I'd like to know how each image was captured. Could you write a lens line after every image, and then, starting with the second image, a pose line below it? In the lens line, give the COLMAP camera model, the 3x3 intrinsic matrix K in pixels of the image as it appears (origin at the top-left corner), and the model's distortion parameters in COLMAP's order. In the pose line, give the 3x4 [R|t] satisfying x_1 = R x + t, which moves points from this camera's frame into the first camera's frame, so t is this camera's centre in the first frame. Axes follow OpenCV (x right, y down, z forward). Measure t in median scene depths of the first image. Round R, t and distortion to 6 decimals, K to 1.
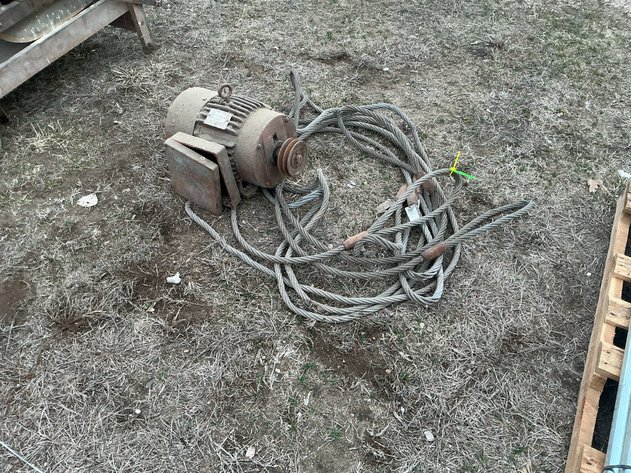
lens RADIAL K [[526.9, 0, 312.8], [0, 526.9, 237.2], [0, 0, 1]] dist [0.039499, -0.060067]
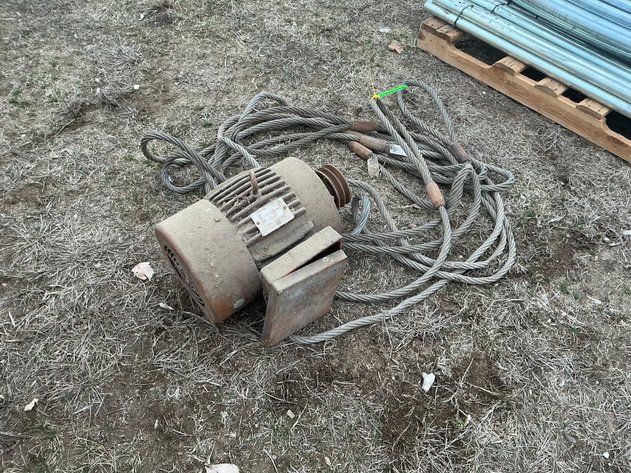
lens RADIAL K [[526.9, 0, 314.9], [0, 526.9, 234.6], [0, 0, 1]] dist [0.039499, -0.060067]
pose [[0.340736, -0.704207, 0.622890, -0.617939], [0.653312, 0.653790, 0.381762, -0.442051], [-0.676079, 0.276861, 0.682836, 0.497442]]
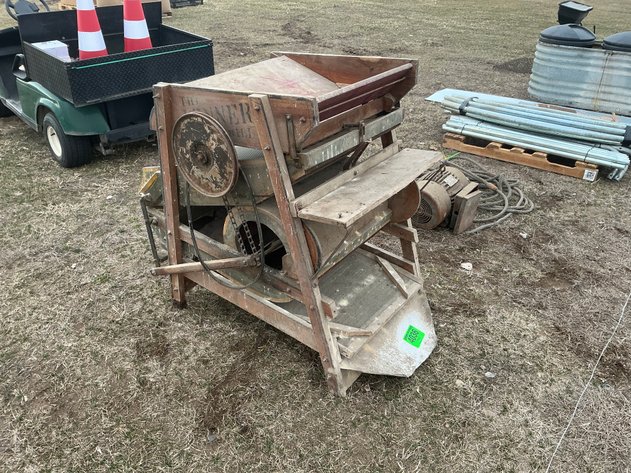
lens RADIAL K [[526.9, 0, 316.5], [0, 526.9, 237.1], [0, 0, 1]] dist [0.039499, -0.060067]
pose [[0.144972, -0.496243, 0.855994, -1.918920], [0.712699, 0.652477, 0.257555, -0.904076], [-0.686326, 0.572728, 0.448263, 0.618449]]
